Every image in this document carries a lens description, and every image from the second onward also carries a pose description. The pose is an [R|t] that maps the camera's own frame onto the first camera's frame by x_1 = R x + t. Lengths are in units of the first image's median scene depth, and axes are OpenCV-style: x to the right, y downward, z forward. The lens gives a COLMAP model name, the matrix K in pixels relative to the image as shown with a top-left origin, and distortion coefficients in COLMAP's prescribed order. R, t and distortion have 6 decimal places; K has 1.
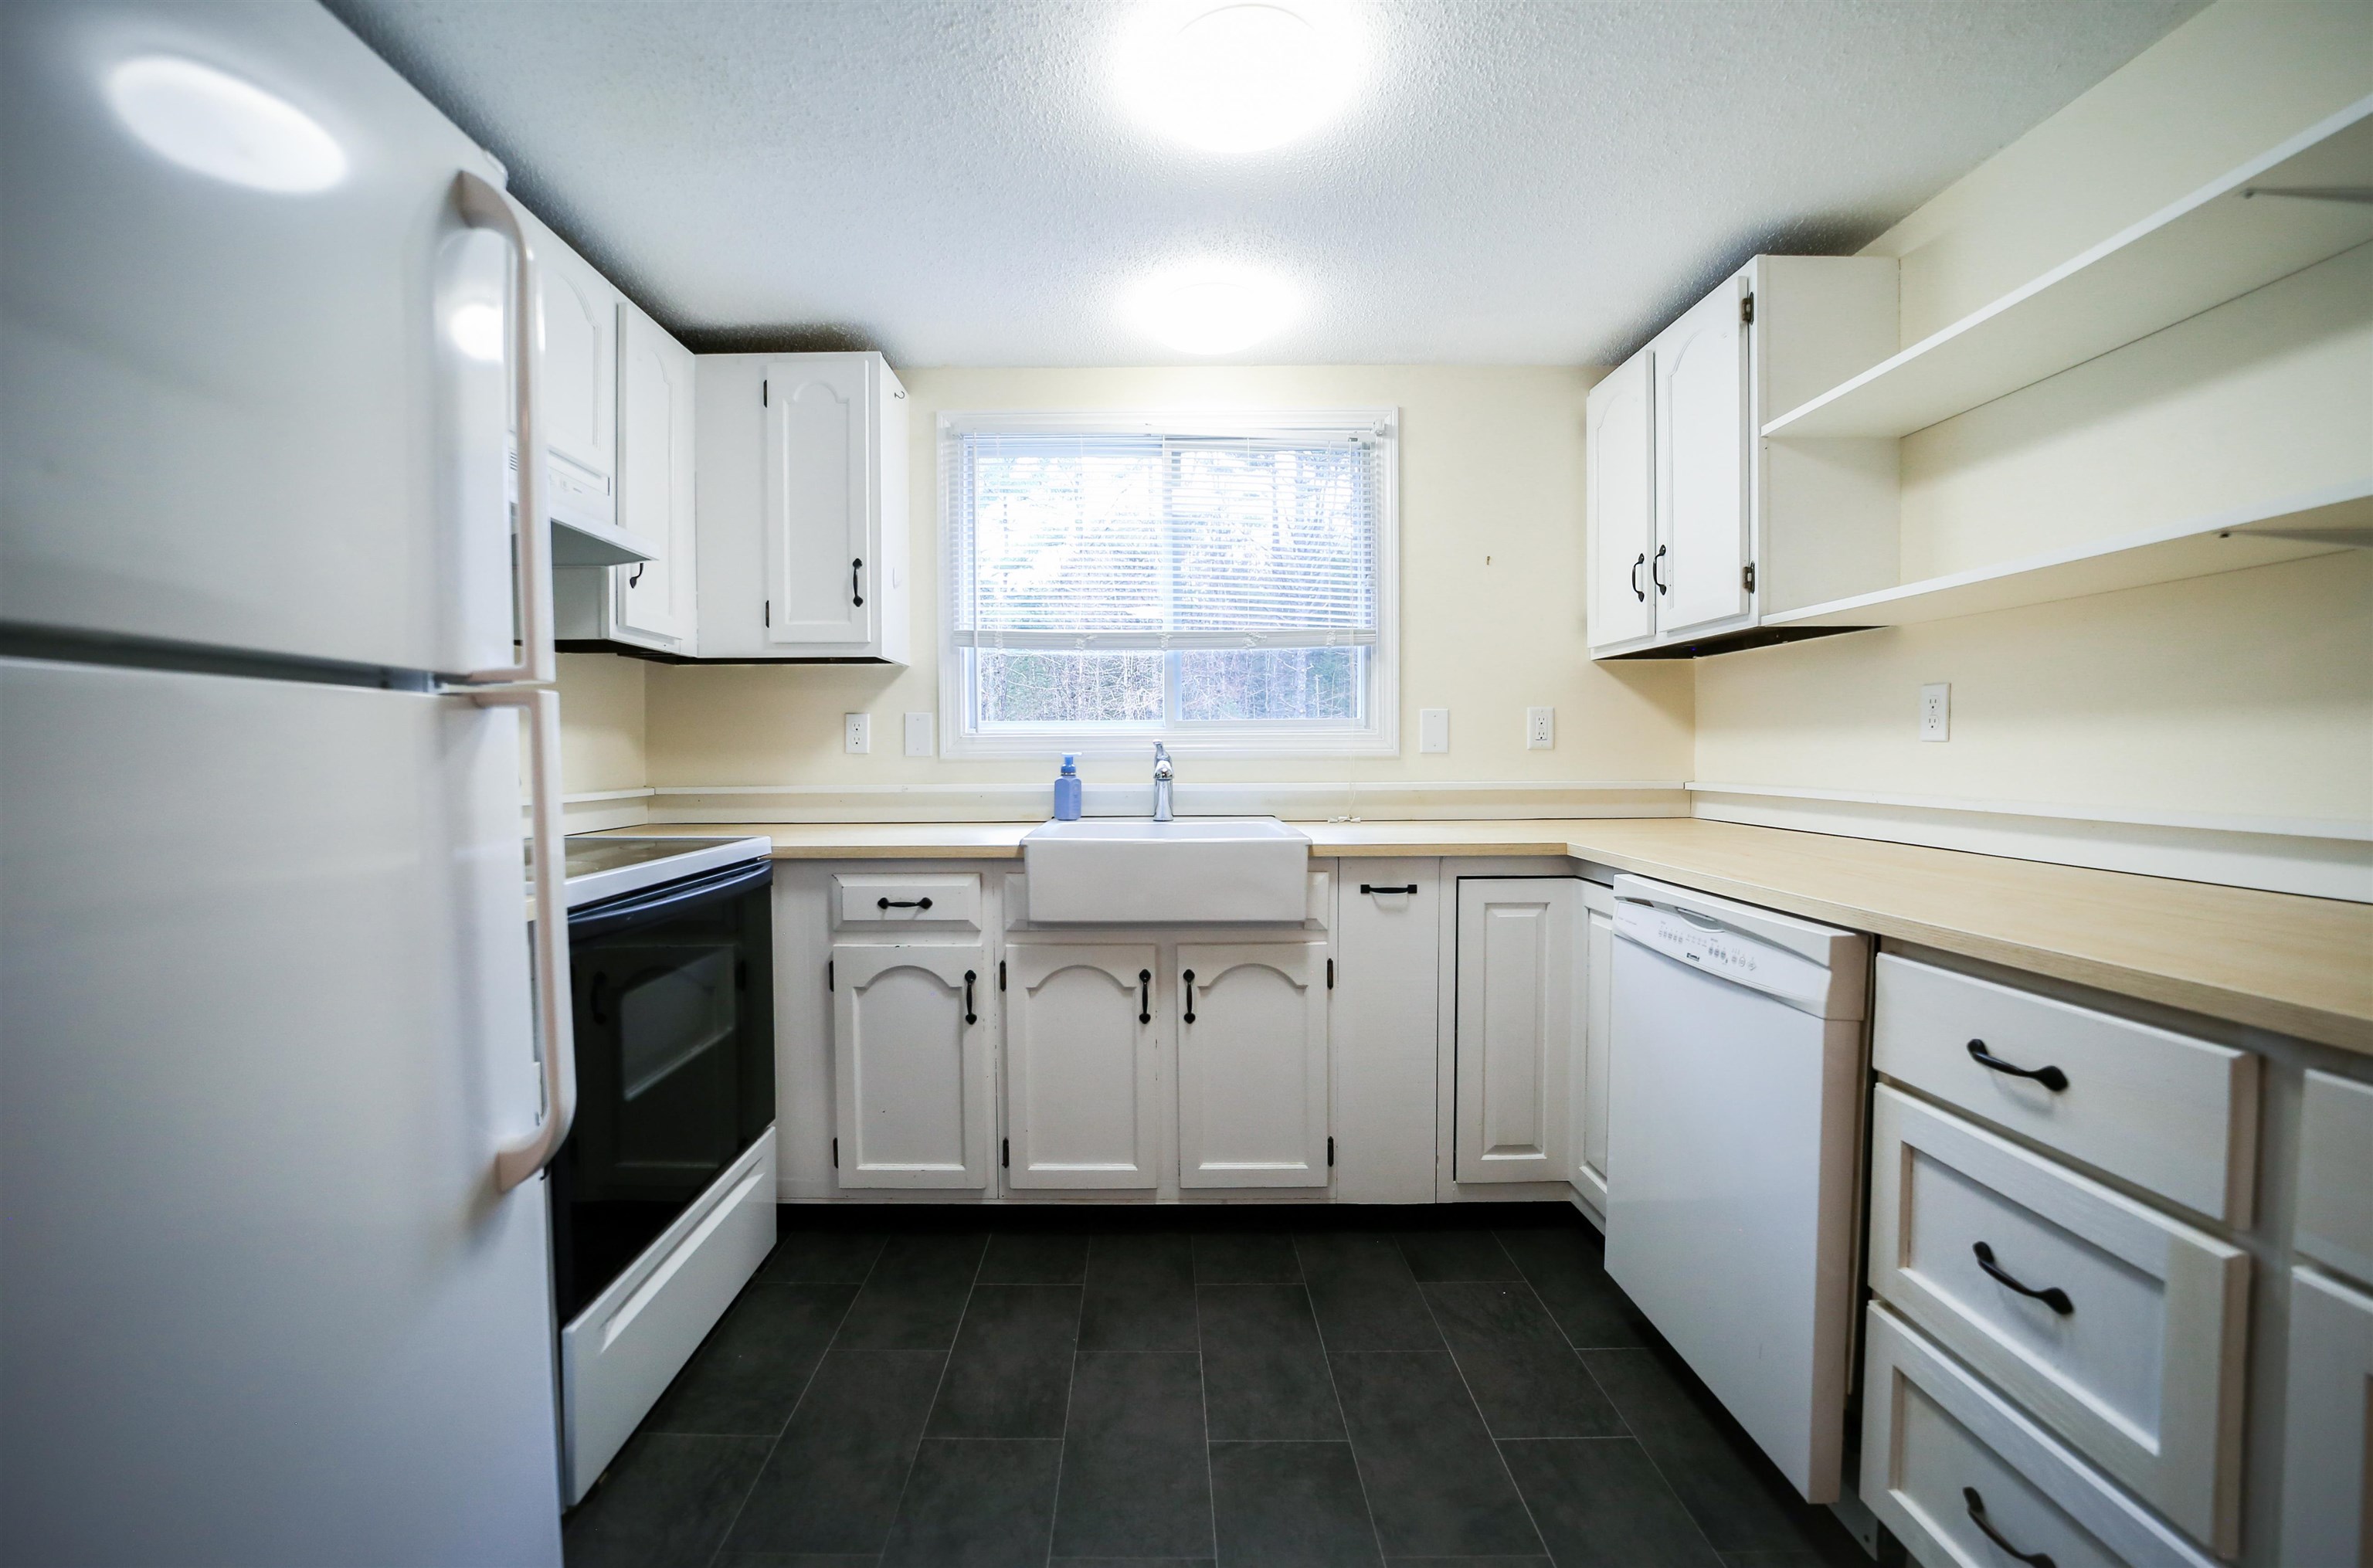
lens RADIAL K [[936.1, 0, 1138.2], [0, 936.1, 776.3], [0, 0, 1]] dist [-0.034127, 0.007678]
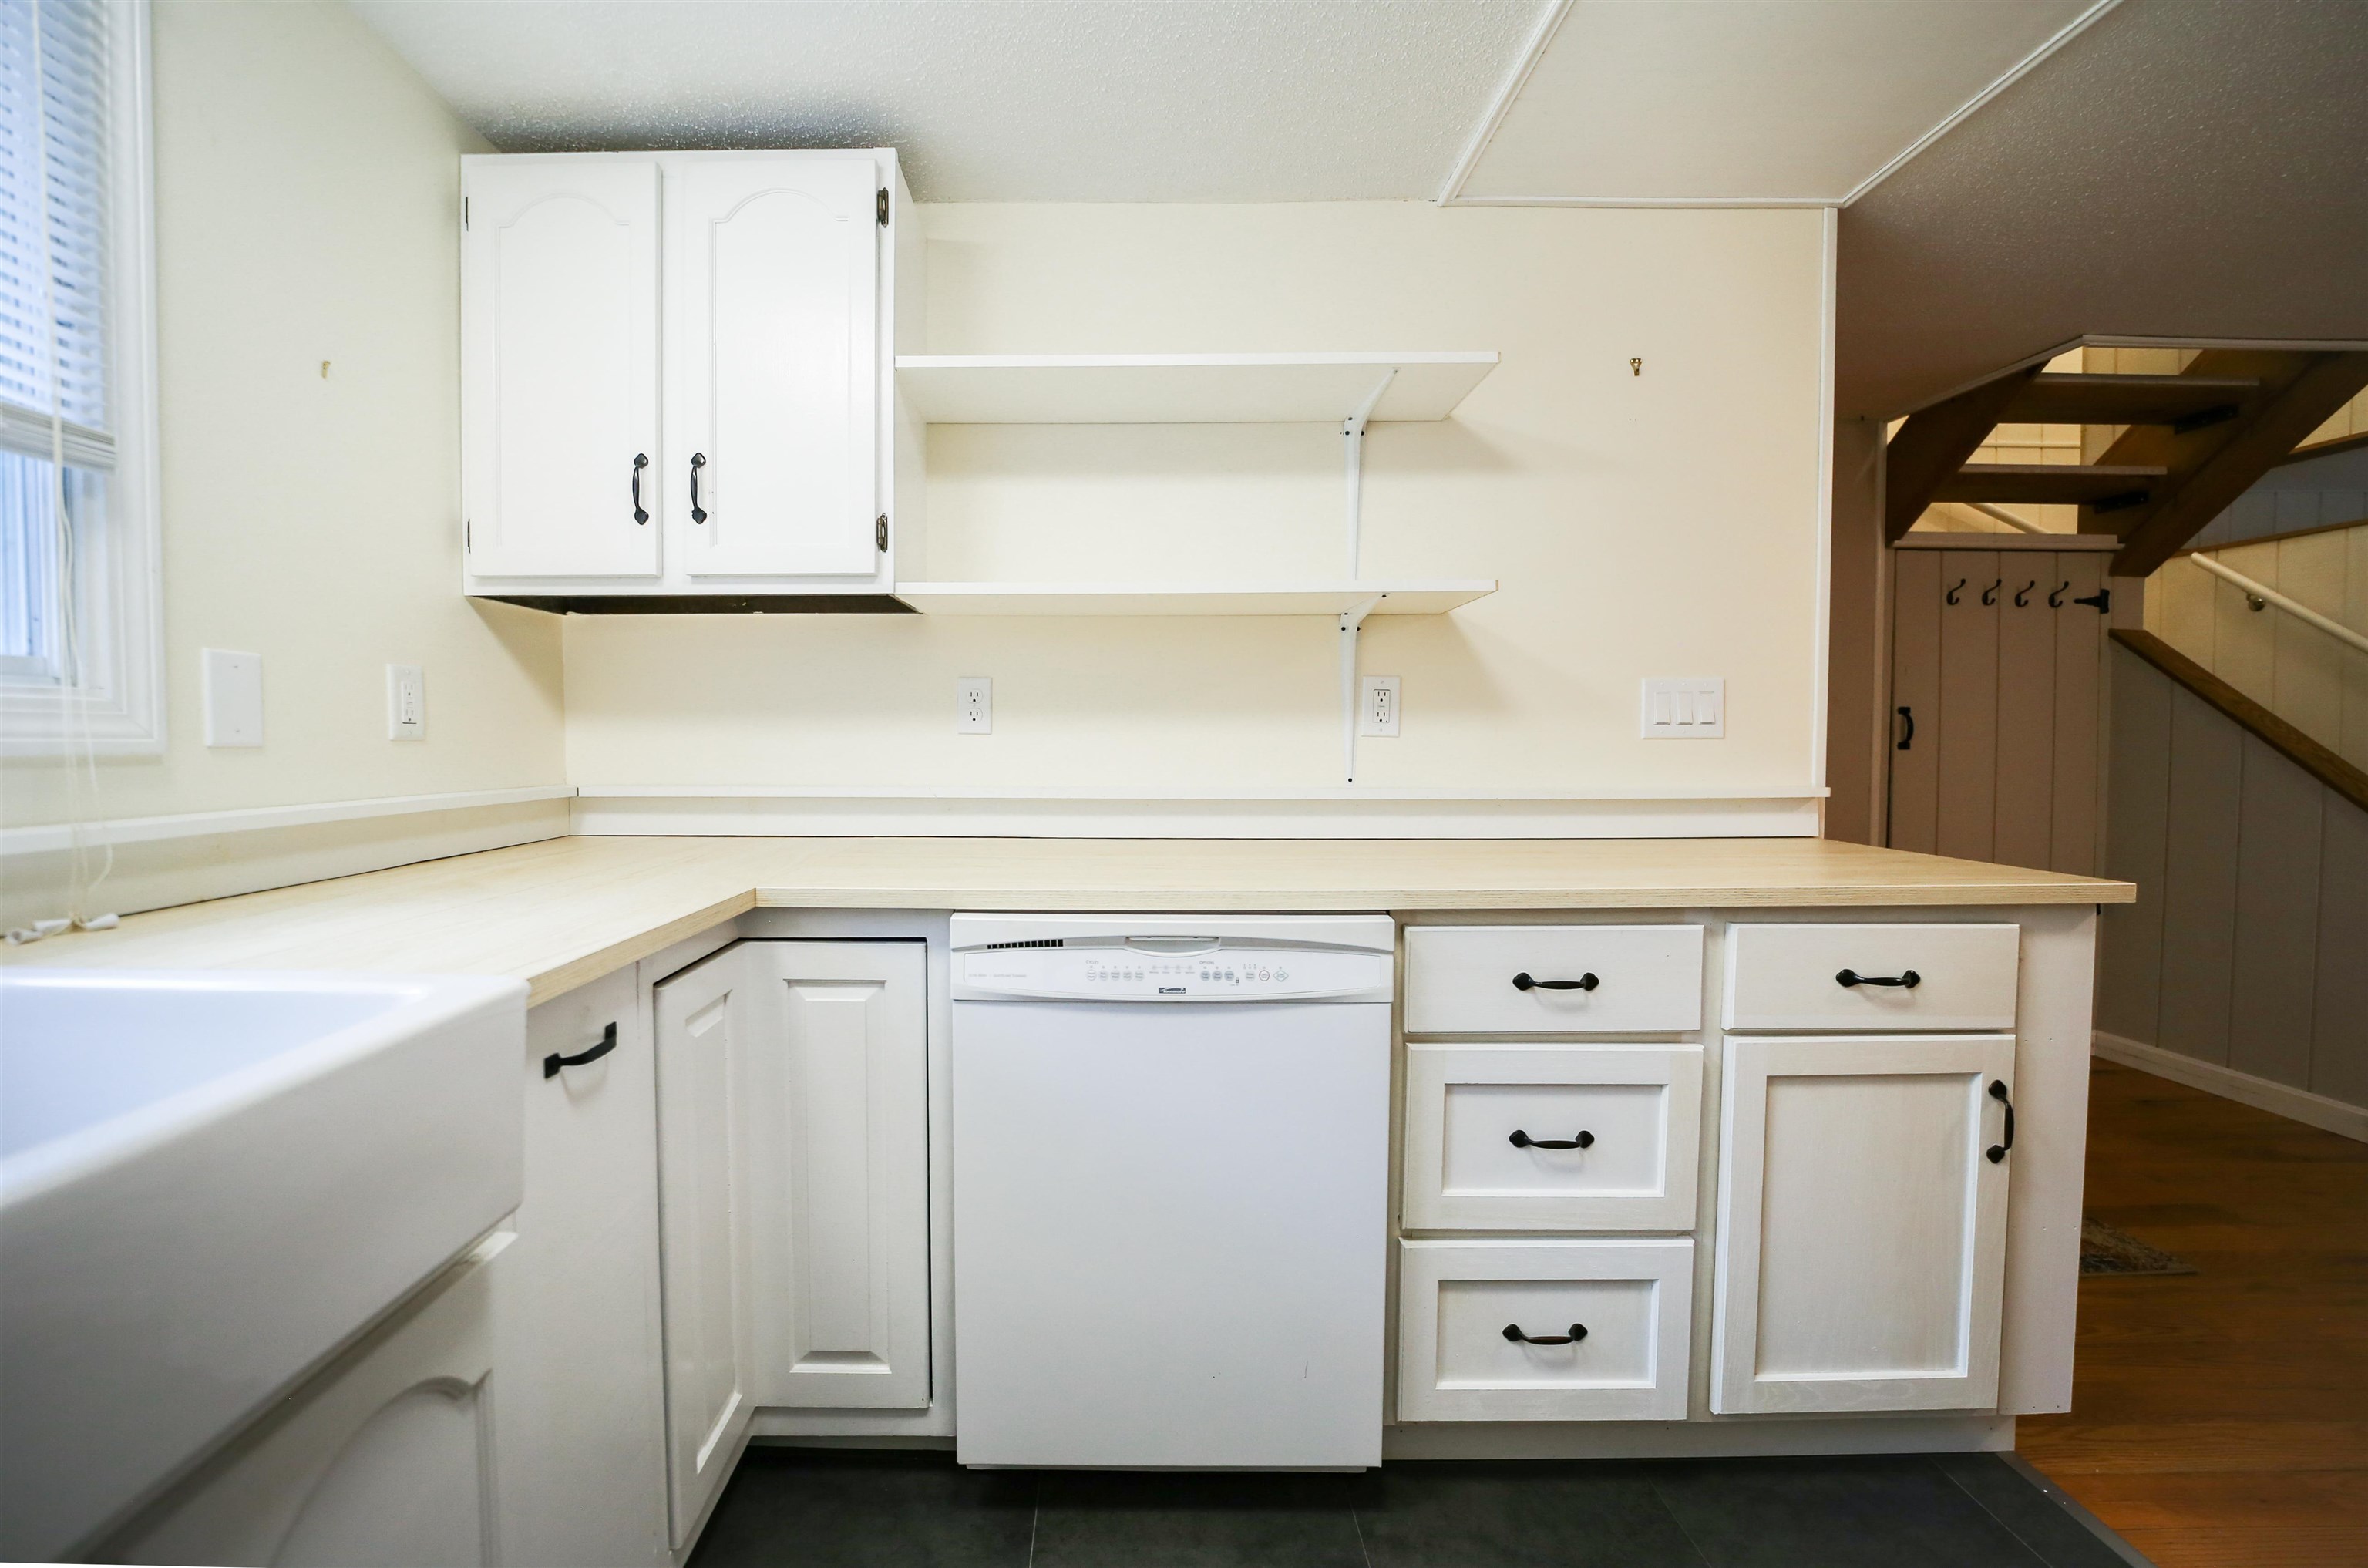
lens RADIAL K [[934.2, 0, 1196.2], [0, 934.2, 778.7], [0, 0, 1]] dist [-0.034127, 0.007678]
pose [[-0.008299, -0.036499, 0.999299, -0.162617], [0.025201, 0.999009, 0.036698, -0.017947], [-0.999648, 0.025488, -0.007371, 0.675143]]
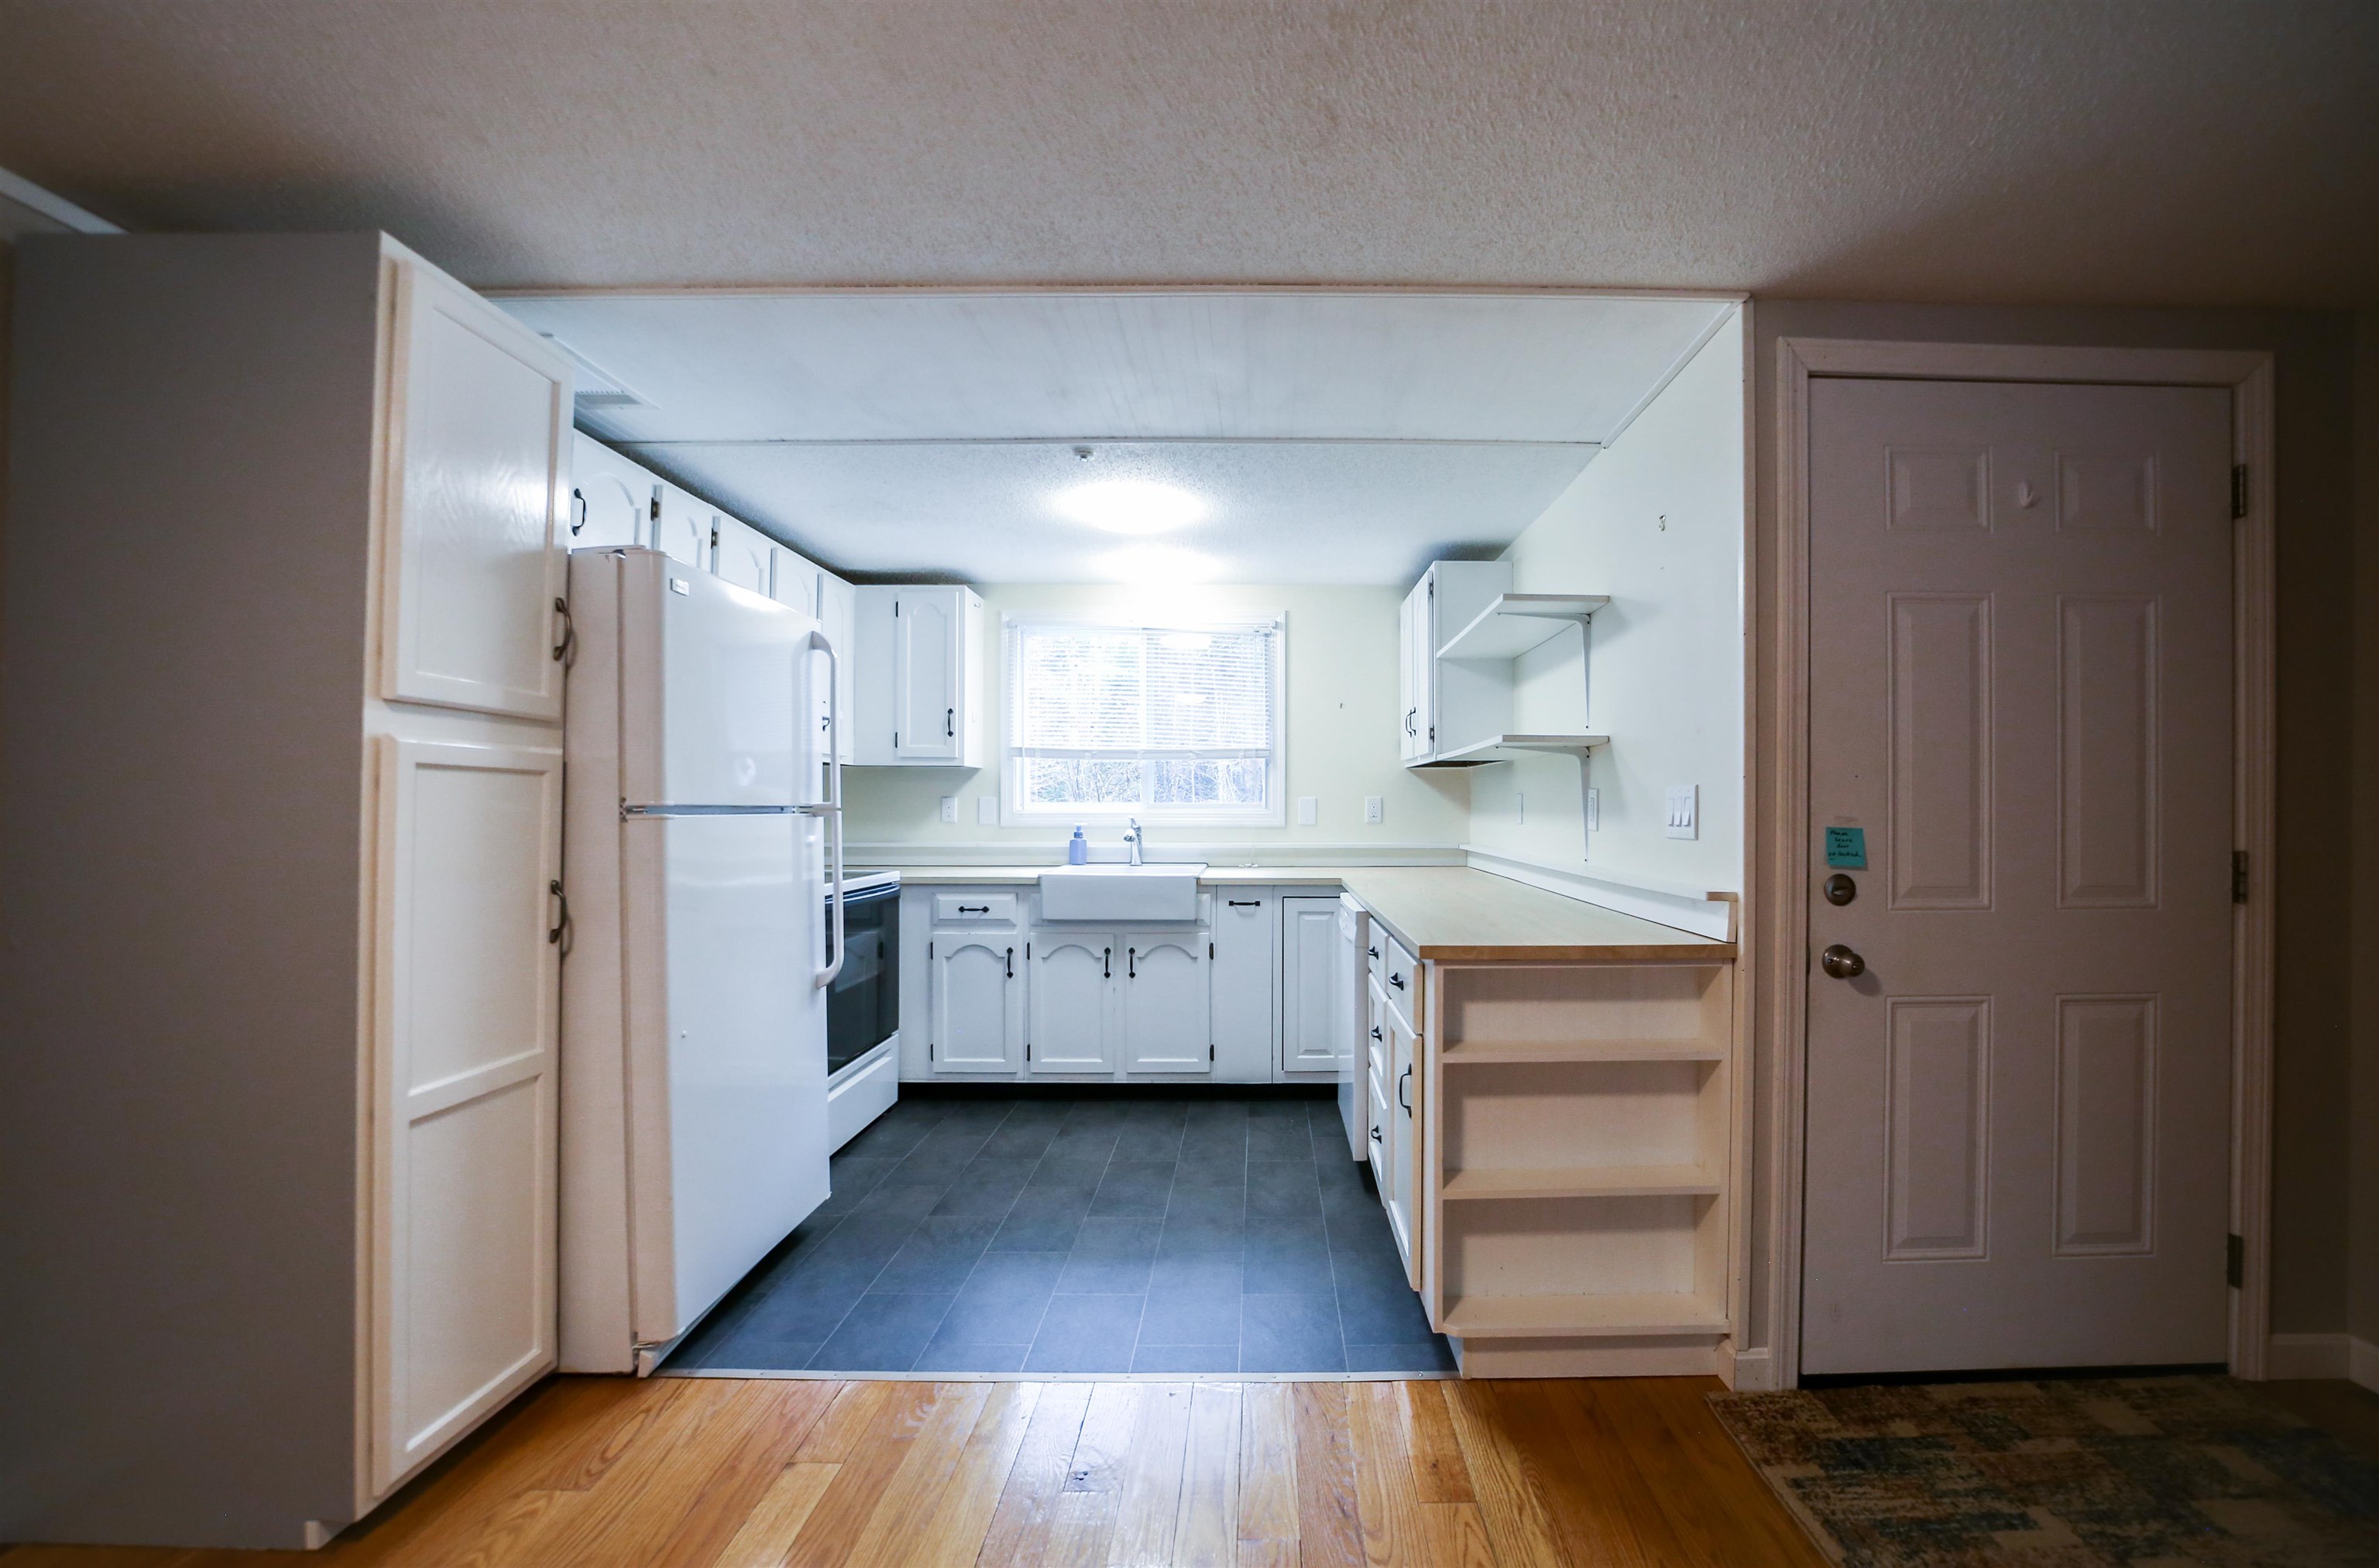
lens RADIAL K [[938.4, 0, 1236.0], [0, 938.4, 805.7], [0, 0, 1]] dist [-0.034127, 0.007678]
pose [[0.999979, 0.006460, 0.000830, 0.248922], [-0.006433, 0.999560, -0.028961, -0.013718], [-0.001017, 0.028955, 0.999580, -0.794084]]
